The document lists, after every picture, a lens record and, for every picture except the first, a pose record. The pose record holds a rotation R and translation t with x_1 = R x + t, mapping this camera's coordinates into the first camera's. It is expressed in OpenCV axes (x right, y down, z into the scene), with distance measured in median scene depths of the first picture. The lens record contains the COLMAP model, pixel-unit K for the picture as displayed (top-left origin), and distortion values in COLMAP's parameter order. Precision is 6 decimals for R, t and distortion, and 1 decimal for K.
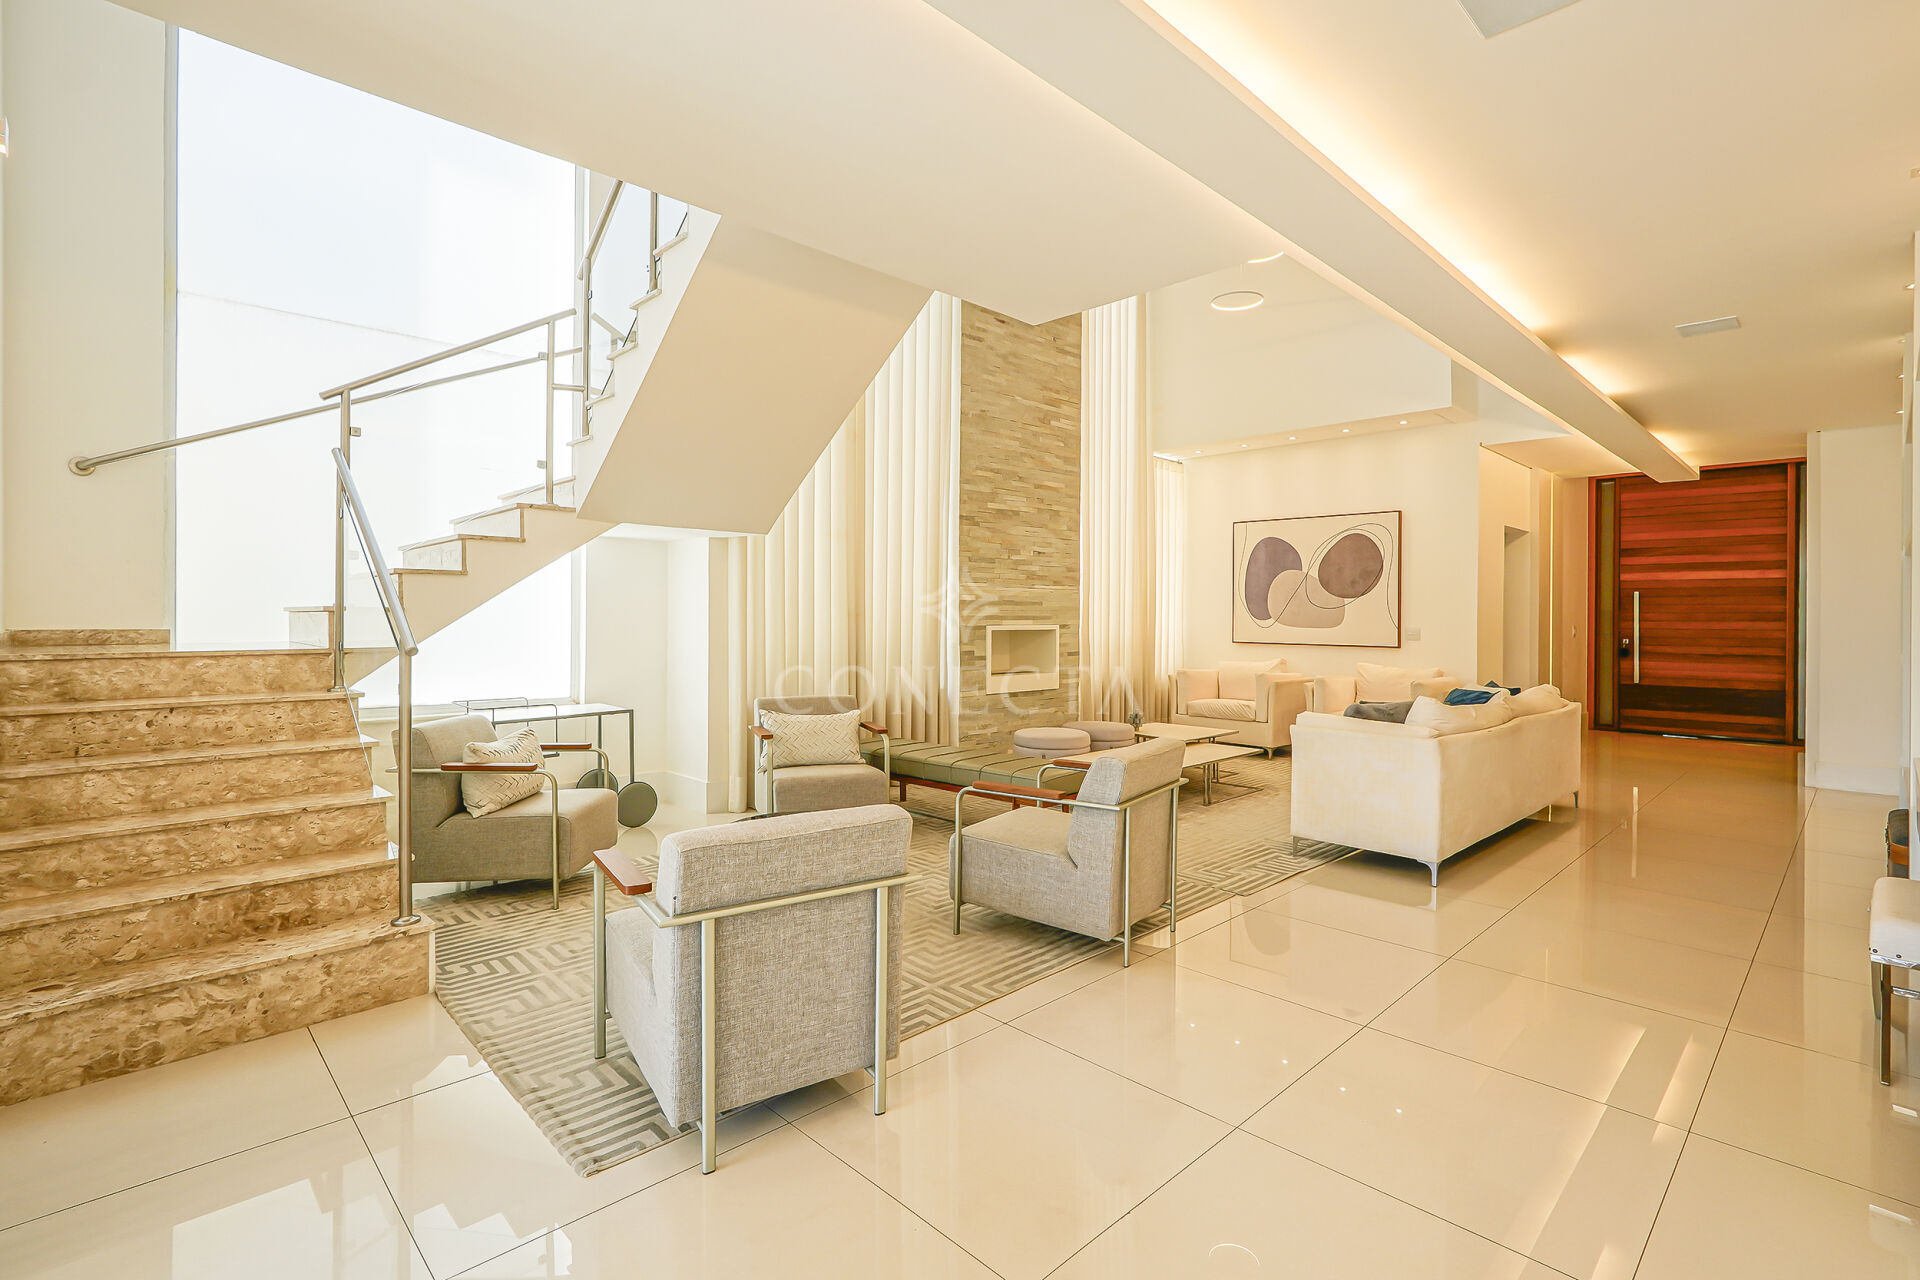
lens RADIAL K [[881.6, 0, 944.2], [0, 881.6, 616.4], [0, 0, 1]] dist [-0.020656, 0.013559]
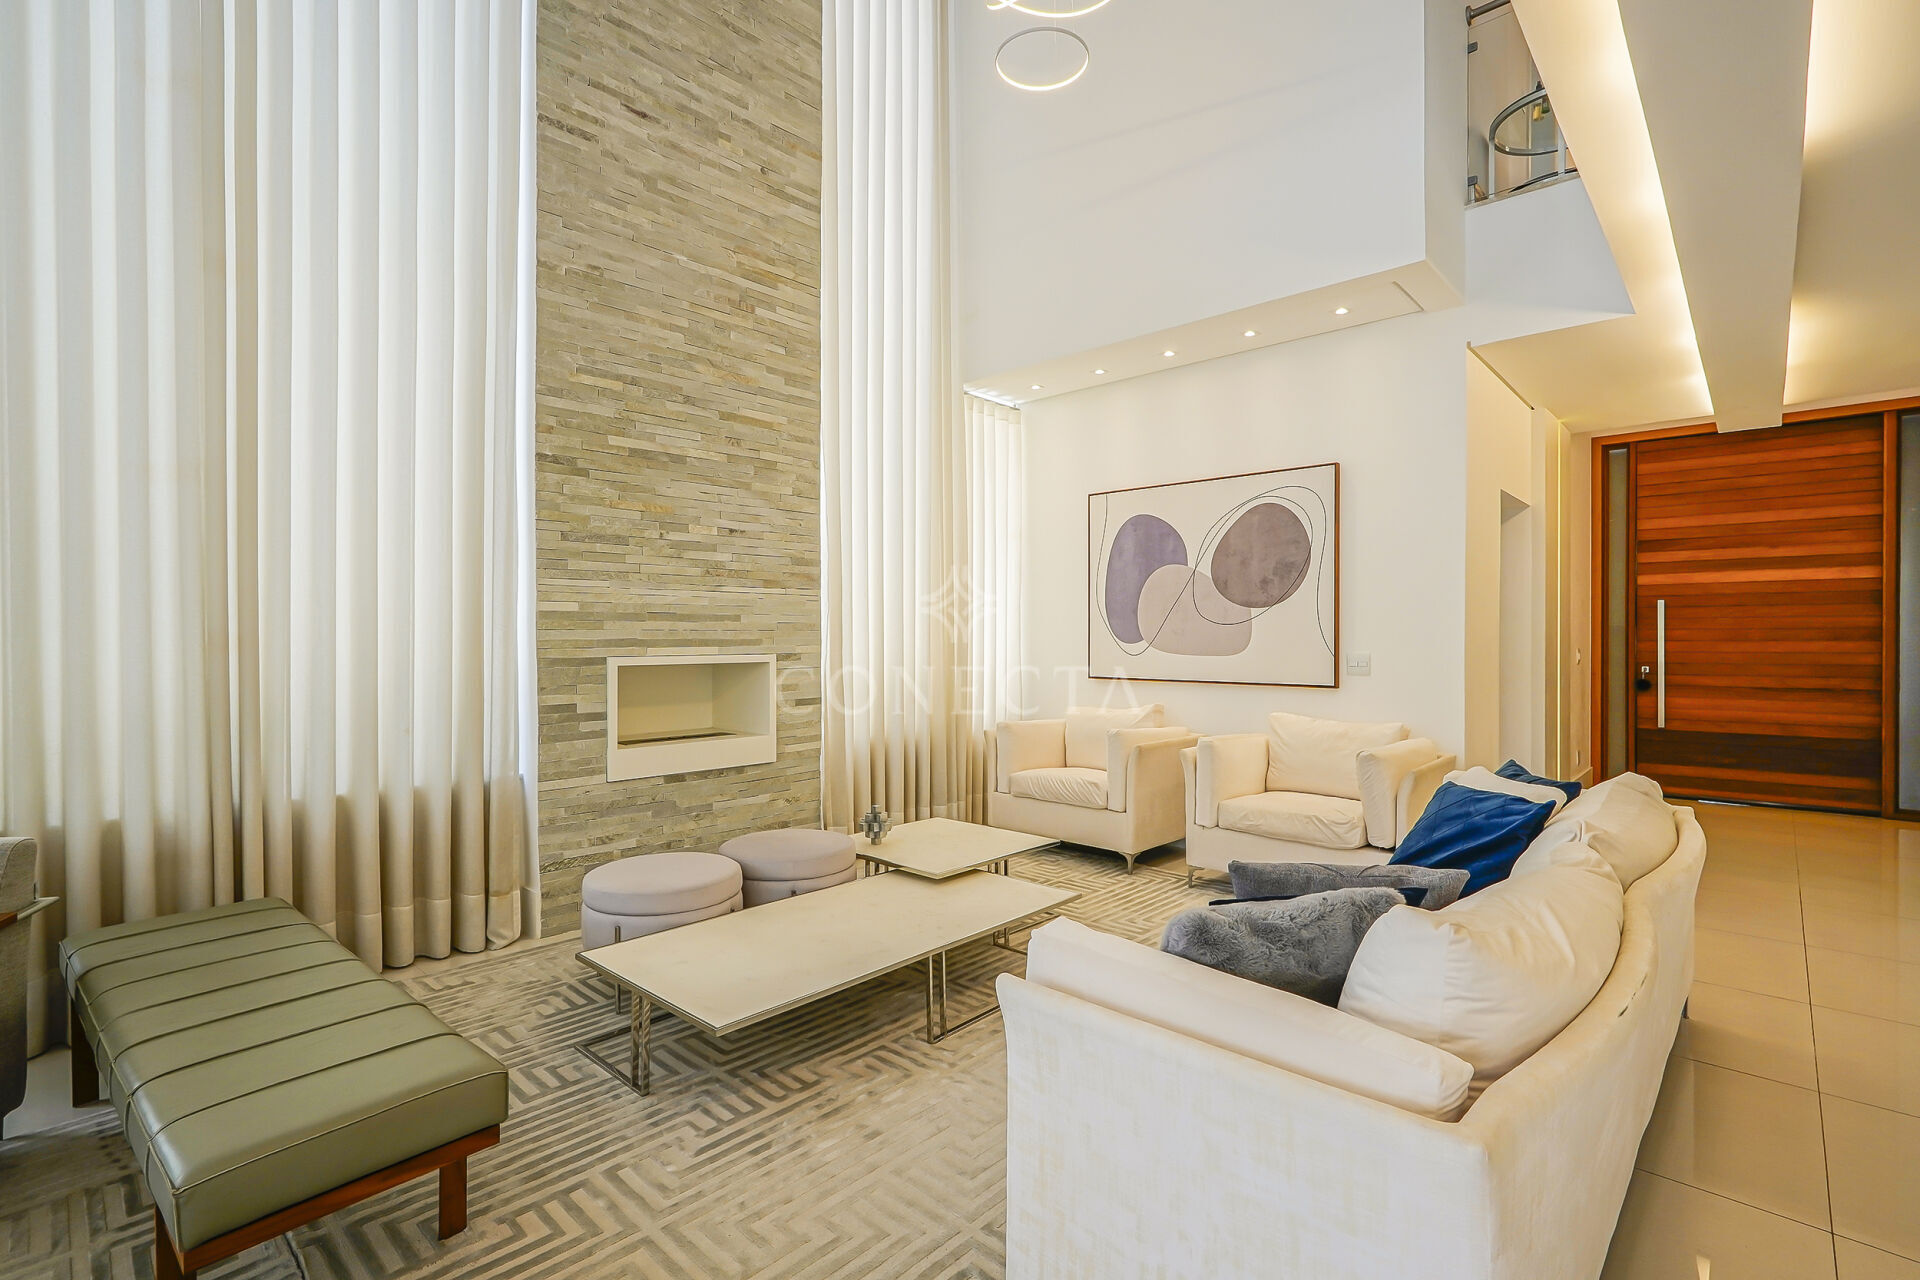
lens RADIAL K [[881.6, 0, 956.4], [0, 881.6, 642.0], [0, 0, 1]] dist [-0.020656, 0.013559]
pose [[0.998073, -0.006811, 0.061682, 0.212960], [0.006726, 0.999976, 0.001590, 0.001179], [-0.061691, -0.001172, 0.998095, 0.398786]]
